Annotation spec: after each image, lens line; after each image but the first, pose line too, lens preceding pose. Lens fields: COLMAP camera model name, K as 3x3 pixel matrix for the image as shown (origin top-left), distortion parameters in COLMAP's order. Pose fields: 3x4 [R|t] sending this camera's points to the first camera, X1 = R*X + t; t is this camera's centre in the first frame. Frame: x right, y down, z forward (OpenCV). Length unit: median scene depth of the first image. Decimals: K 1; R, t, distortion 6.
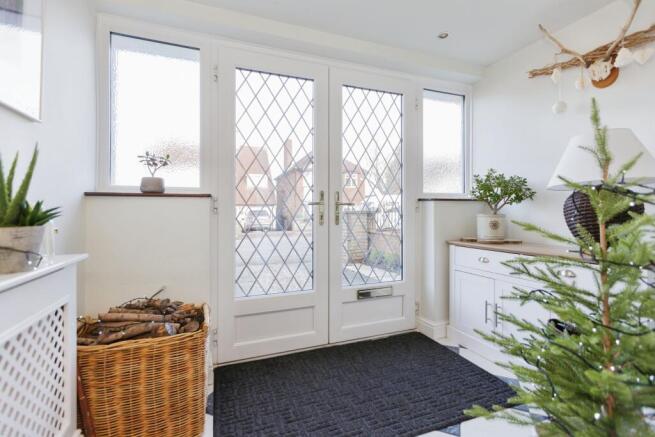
lens RADIAL K [[298.7, 0, 326.7], [0, 298.7, 214.8], [0, 0, 1]] dist [0.000047, 0.000016]
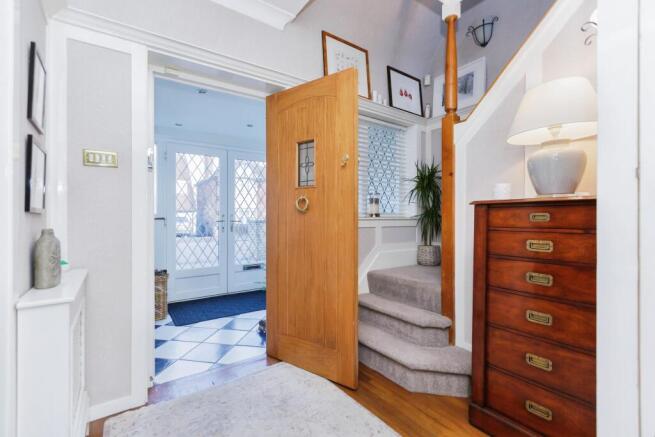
lens RADIAL K [[298.7, 0, 327.8], [0, 298.7, 220.0], [0, 0, 1]] dist [0.000047, 0.000016]
pose [[0.969393, 0.001120, 0.245511, 0.163368], [-0.001085, 0.999999, -0.000279, -0.043965], [-0.245512, 0.000004, 0.969394, -1.044332]]
